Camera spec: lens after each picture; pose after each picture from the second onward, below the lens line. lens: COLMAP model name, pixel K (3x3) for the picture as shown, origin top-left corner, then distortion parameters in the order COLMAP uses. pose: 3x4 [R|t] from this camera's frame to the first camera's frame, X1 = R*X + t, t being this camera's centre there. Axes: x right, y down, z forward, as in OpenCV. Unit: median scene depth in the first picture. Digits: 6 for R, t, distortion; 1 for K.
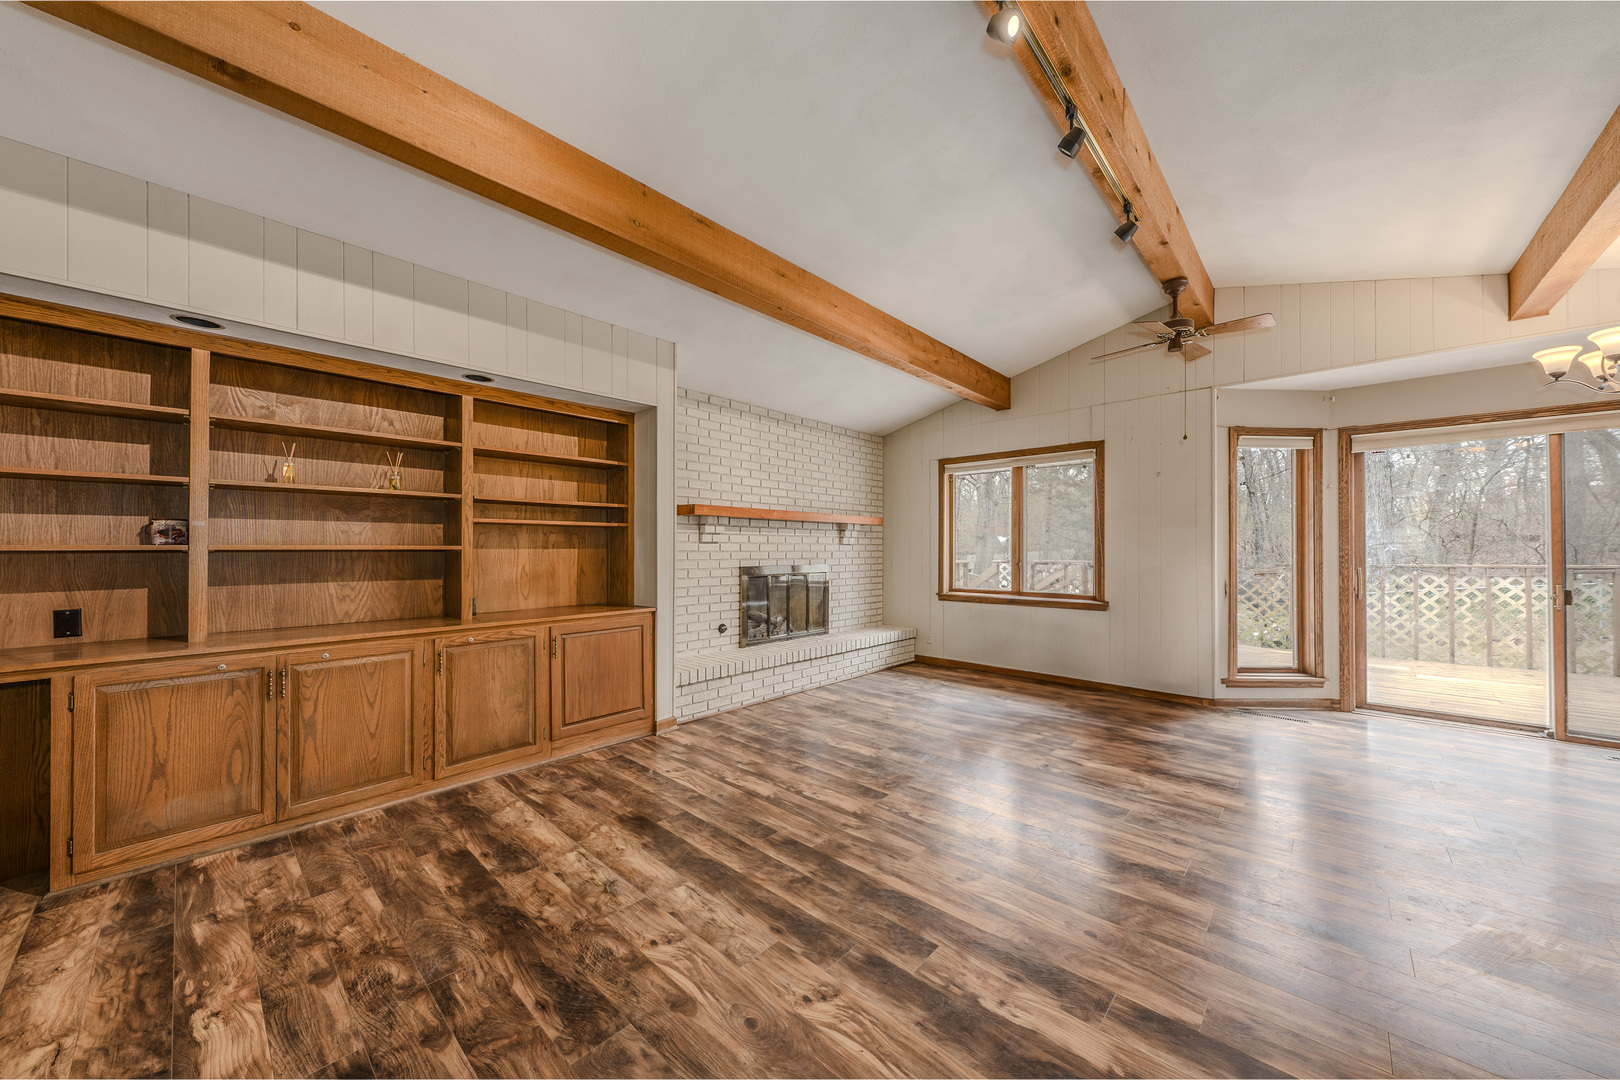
lens RADIAL K [[568.8, 0, 809.0], [0, 568.8, 542.9], [0, 0, 1]] dist [0.001183, 0.000012]
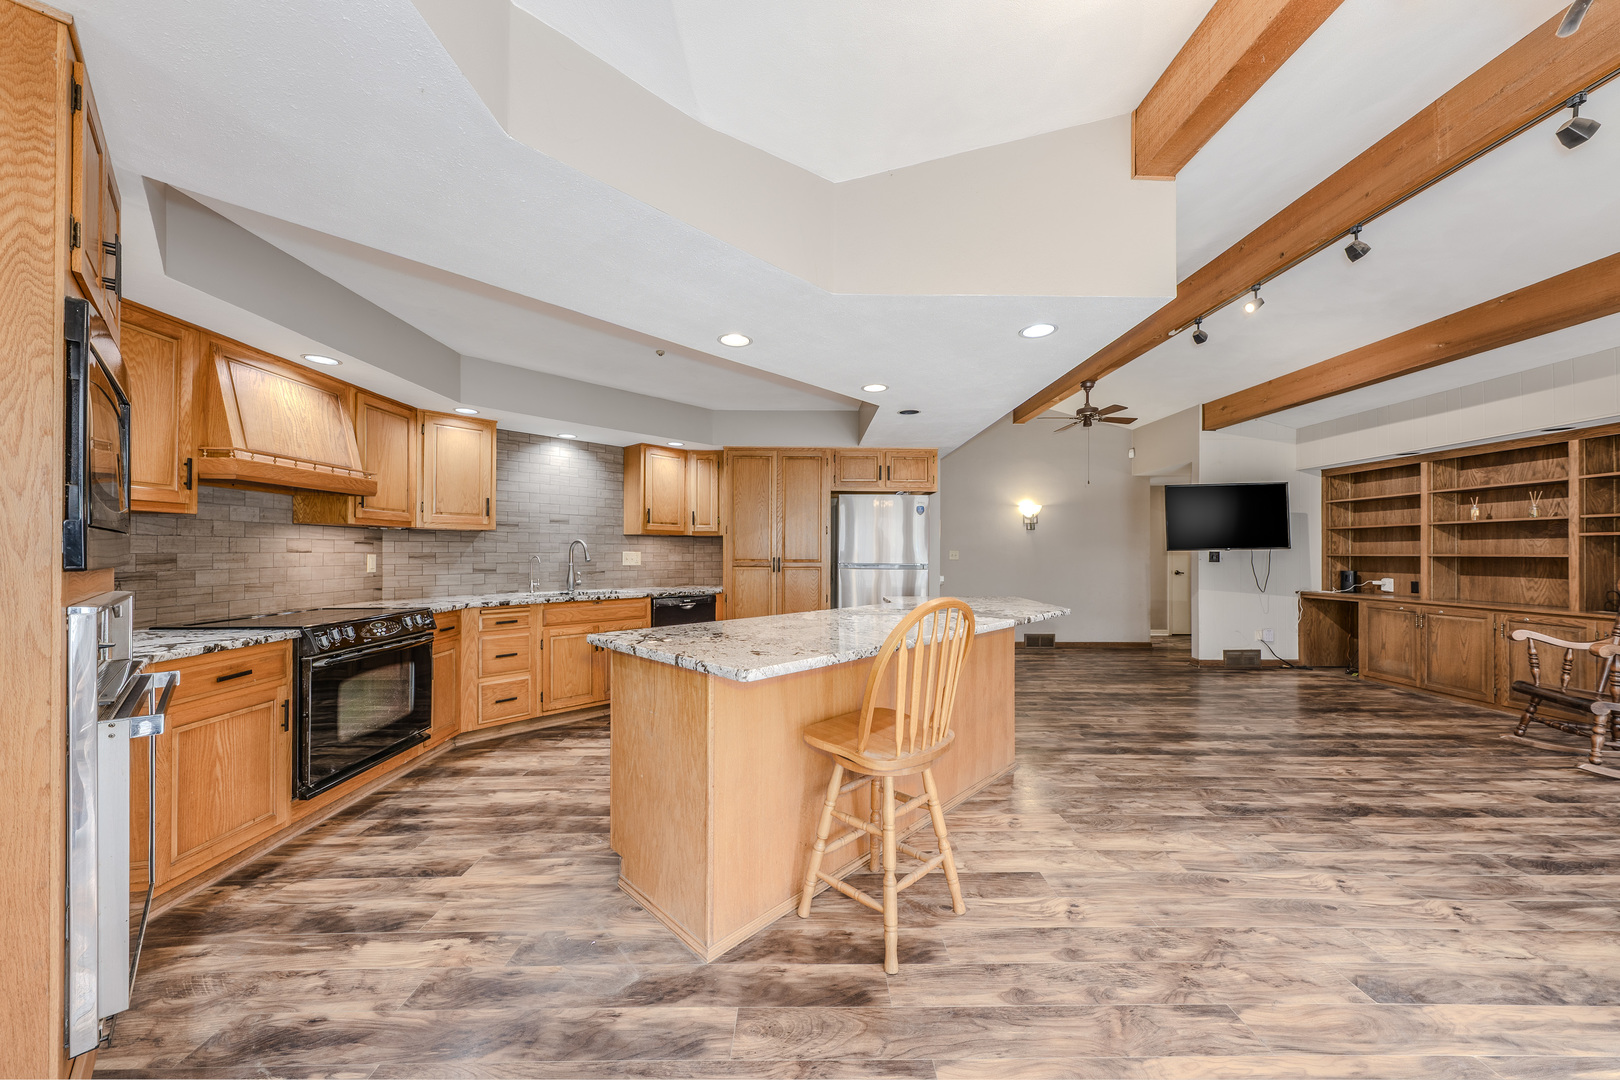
lens RADIAL K [[568.8, 0, 808.1], [0, 568.8, 548.3], [0, 0, 1]] dist [0.001183, 0.000012]
pose [[-0.728721, -0.006135, -0.684783, 1.937280], [0.001493, 0.999943, -0.010547, 0.001482], [0.684809, -0.008709, -0.728671, 0.907859]]
